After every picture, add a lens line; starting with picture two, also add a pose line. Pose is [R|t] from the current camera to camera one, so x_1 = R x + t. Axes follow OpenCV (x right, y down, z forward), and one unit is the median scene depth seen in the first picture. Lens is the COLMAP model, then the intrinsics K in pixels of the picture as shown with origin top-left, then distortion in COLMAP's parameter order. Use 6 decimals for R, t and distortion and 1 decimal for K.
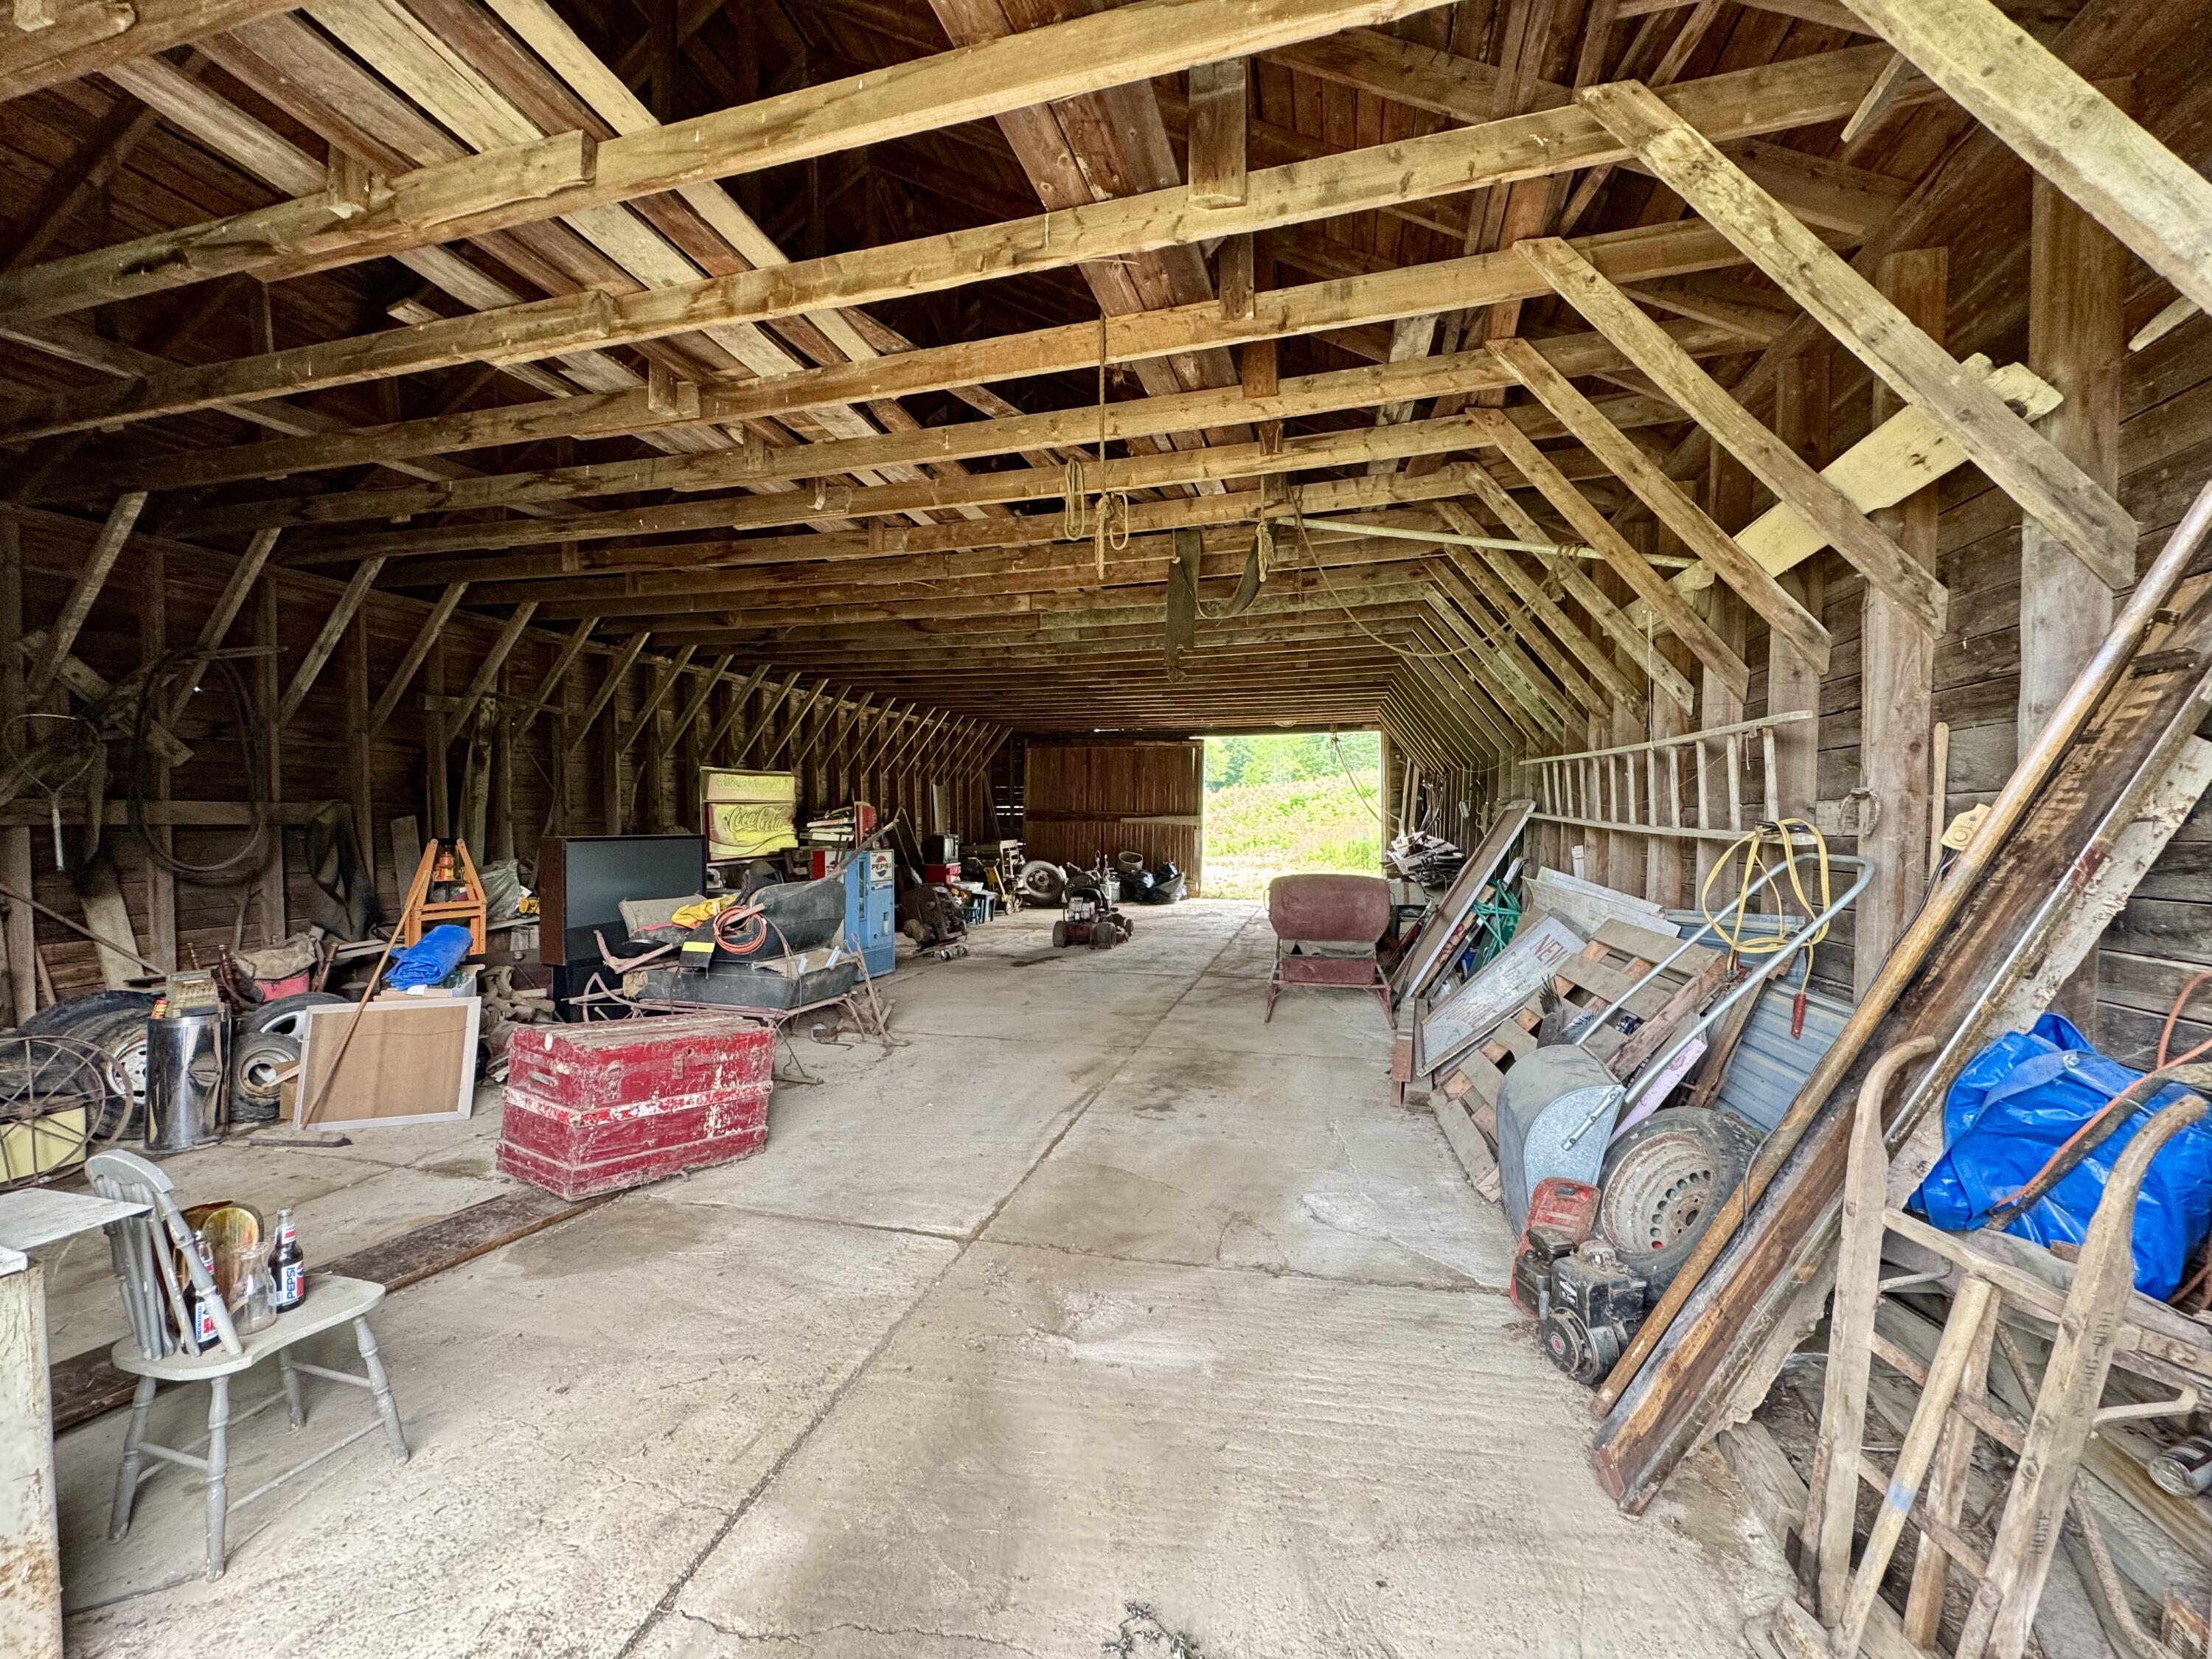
lens RADIAL K [[886.6, 0, 1097.9], [0, 886.6, 832.9], [0, 0, 1]] dist [-0.000696, 0.000140]
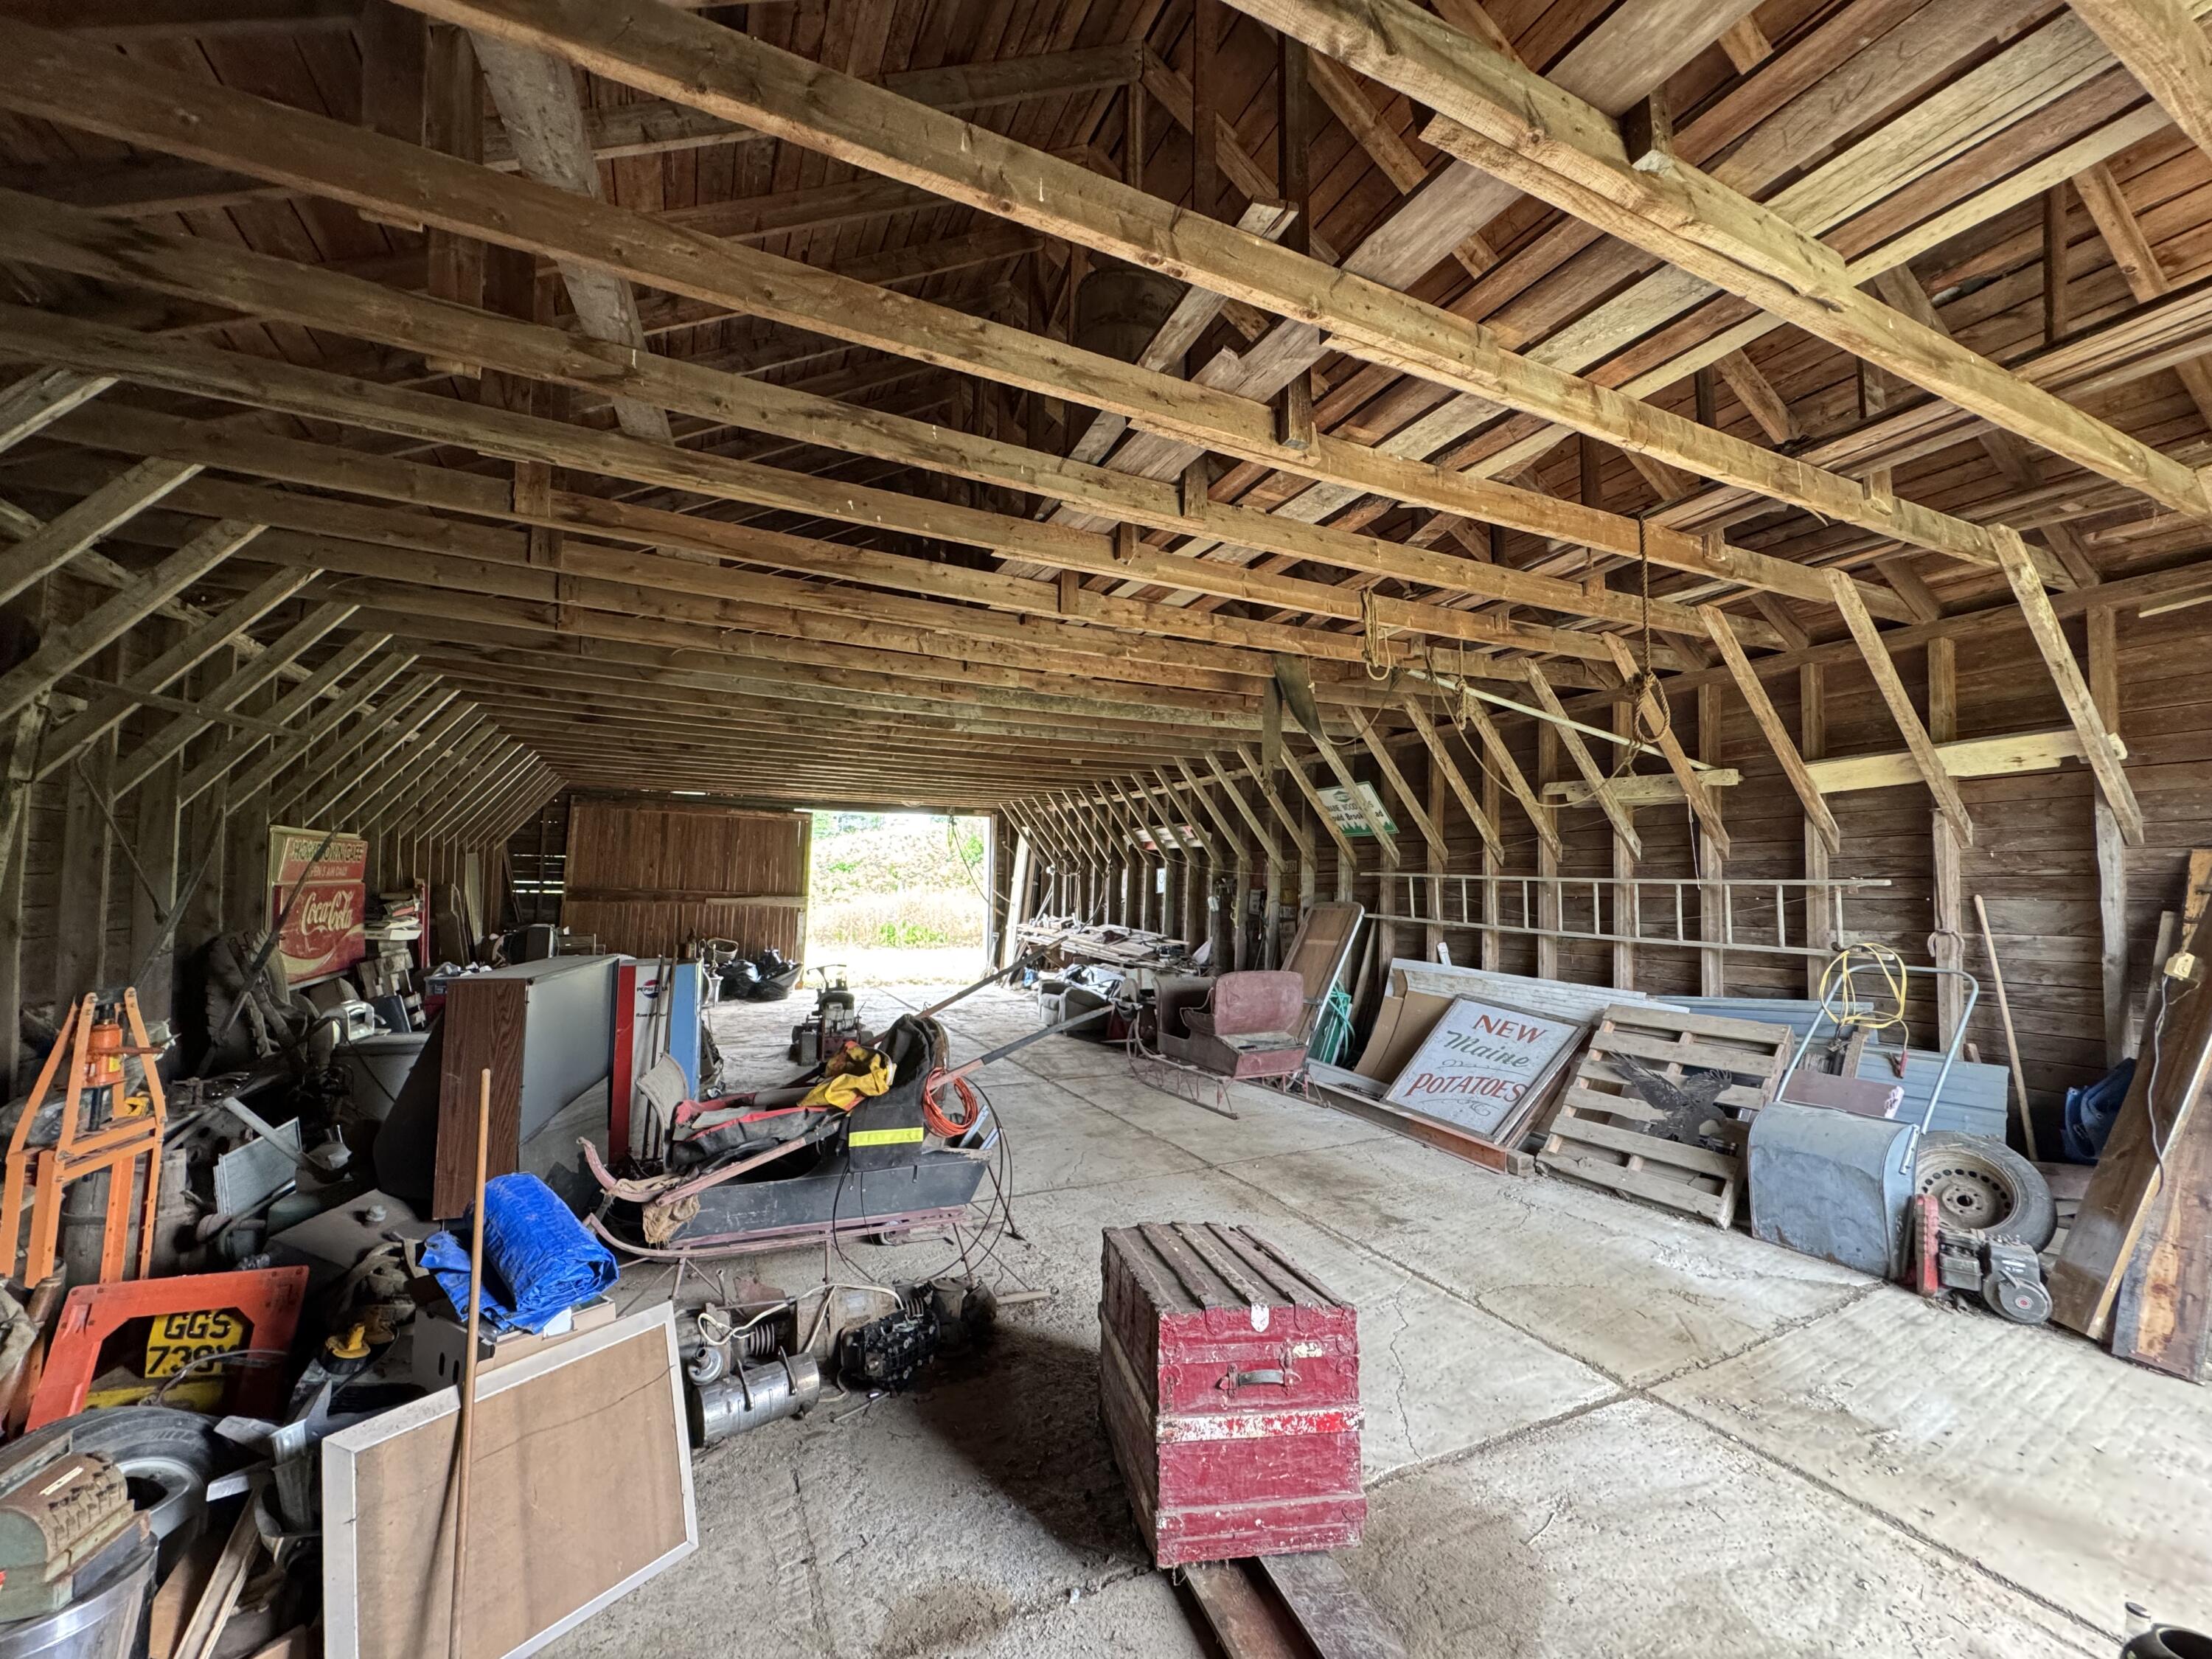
lens RADIAL K [[886.6, 0, 1108.7], [0, 886.6, 840.5], [0, 0, 1]] dist [-0.000696, 0.000140]
pose [[0.758206, 0.048002, 0.650245, -0.326530], [-0.003954, 0.997607, -0.069033, -0.020966], [-0.652003, 0.049770, 0.756581, 0.157747]]
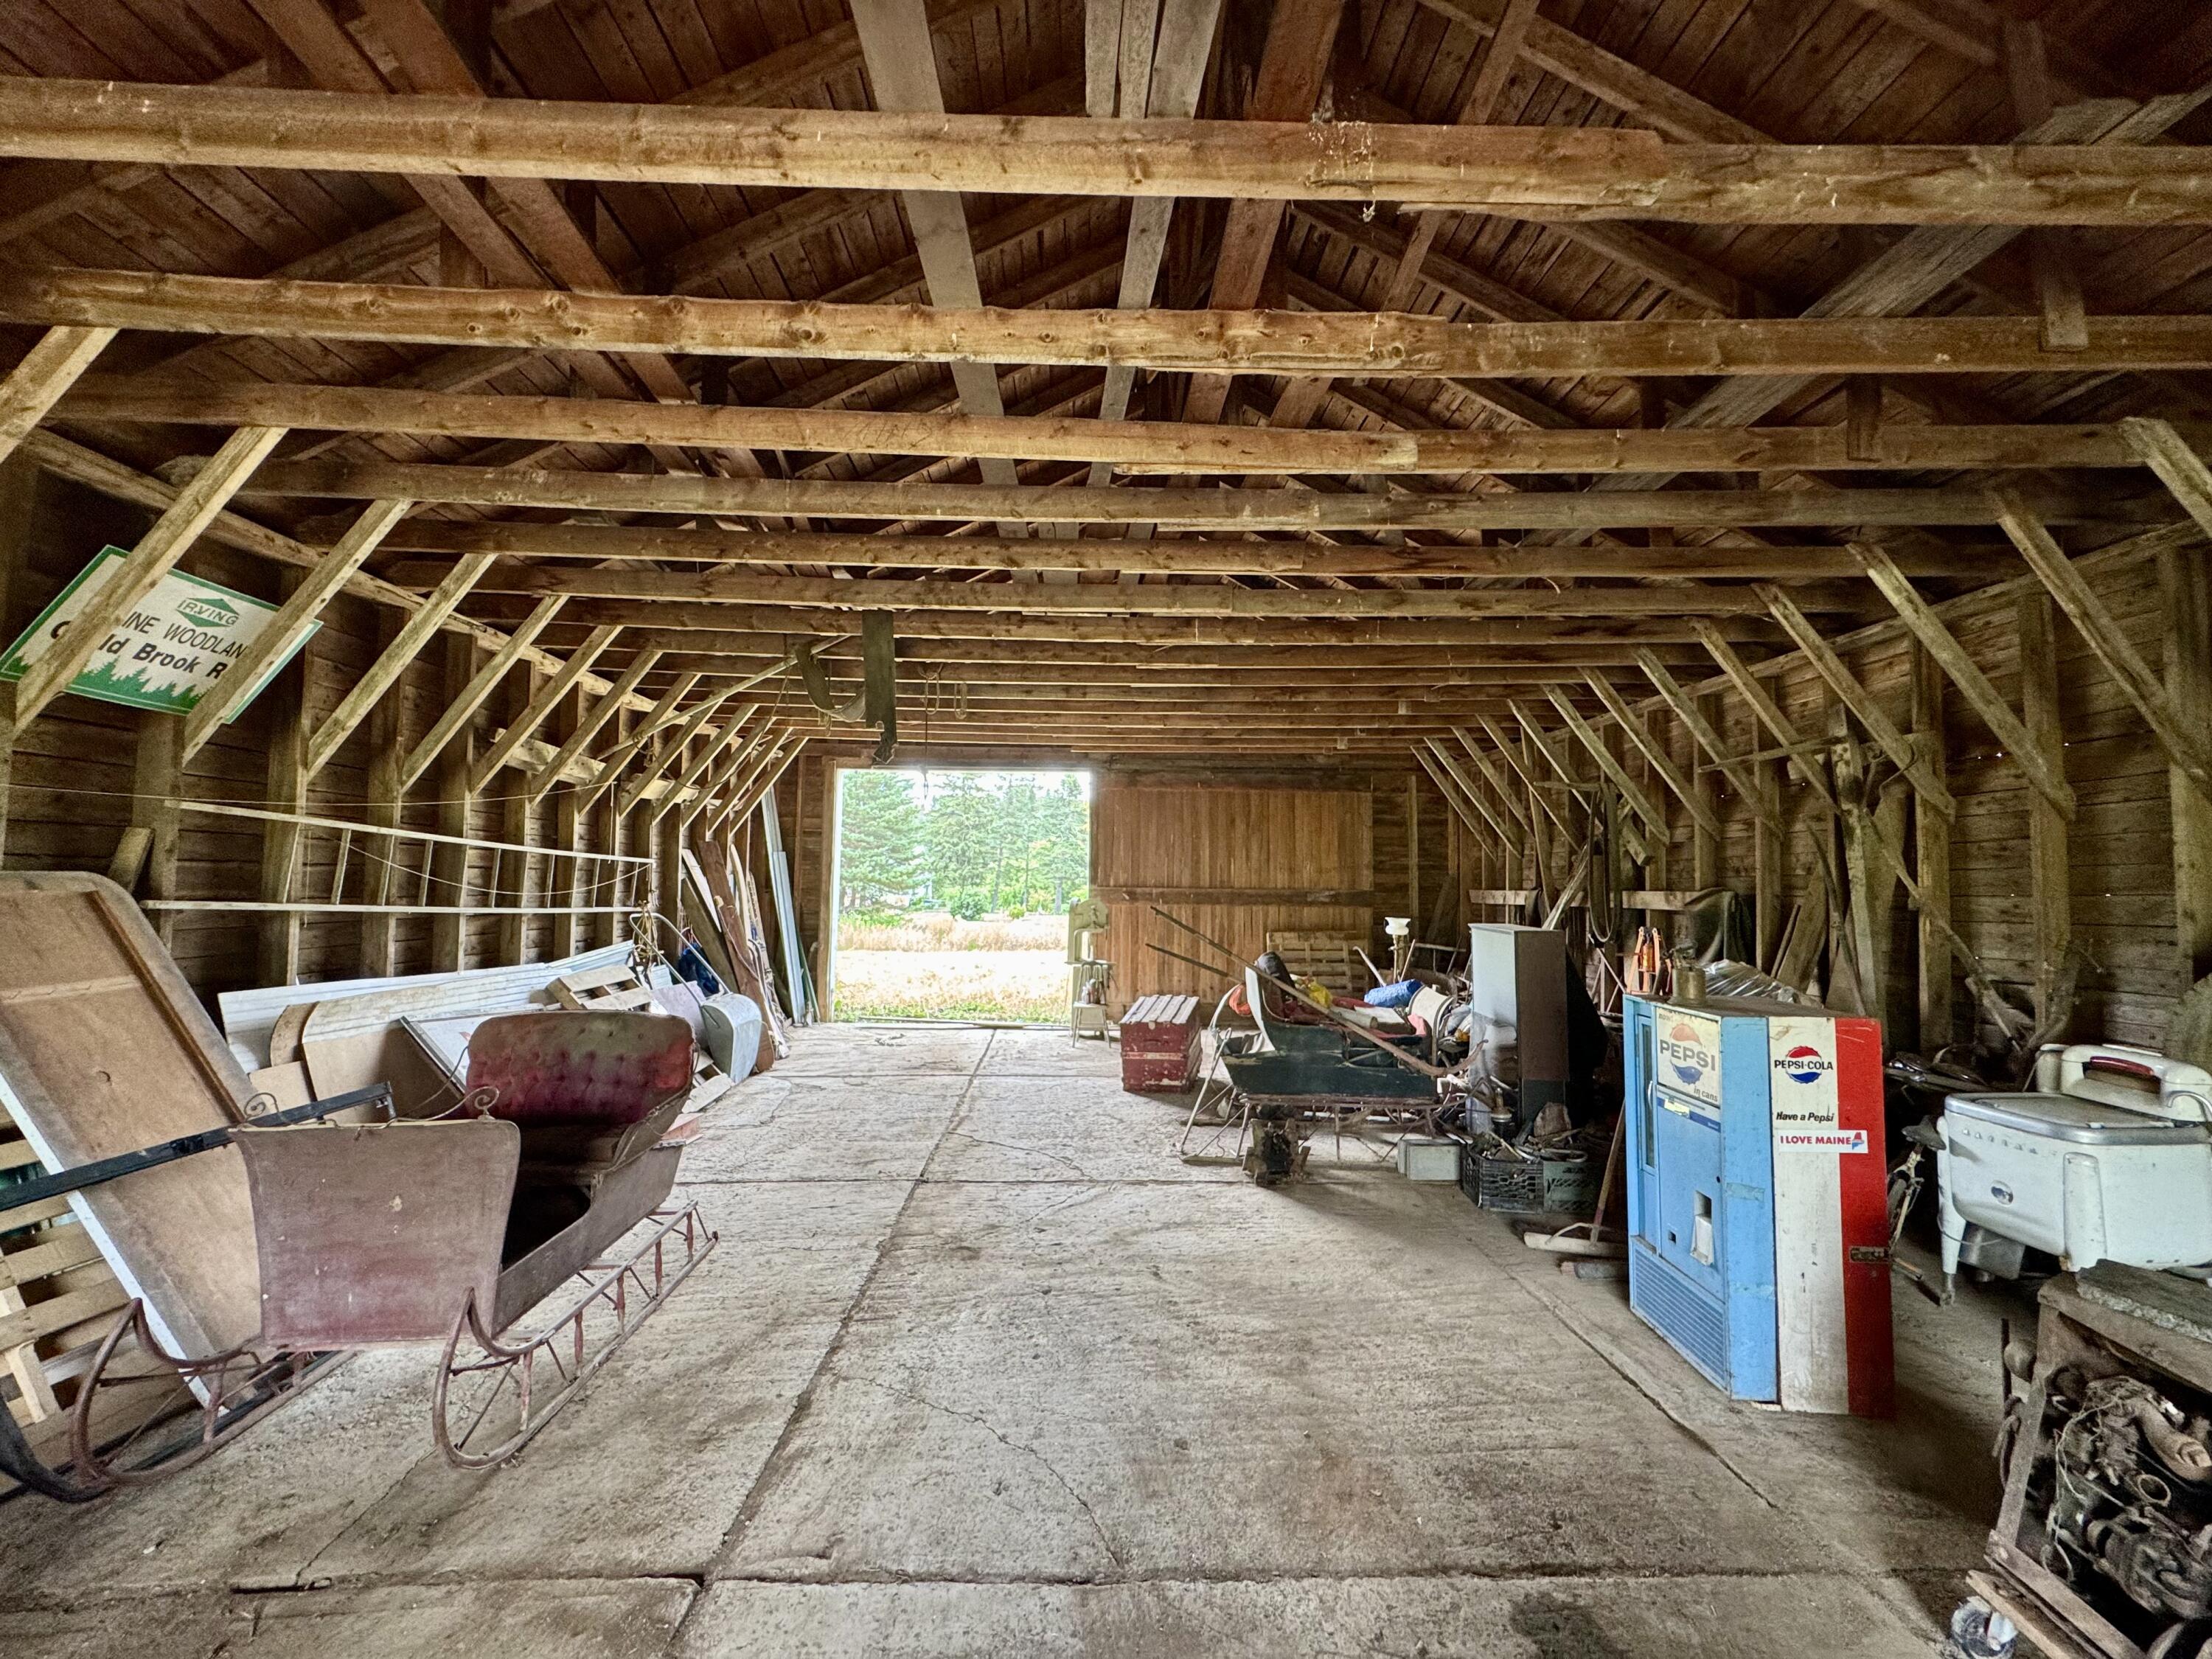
lens RADIAL K [[886.6, 0, 1103.9], [0, 886.6, 831.7], [0, 0, 1]] dist [-0.000696, 0.000140]
pose [[-0.956534, -0.022271, -0.290768, 0.062243], [-0.008433, 0.998775, -0.048759, -0.022956], [0.291498, -0.044188, -0.955550, 0.893307]]
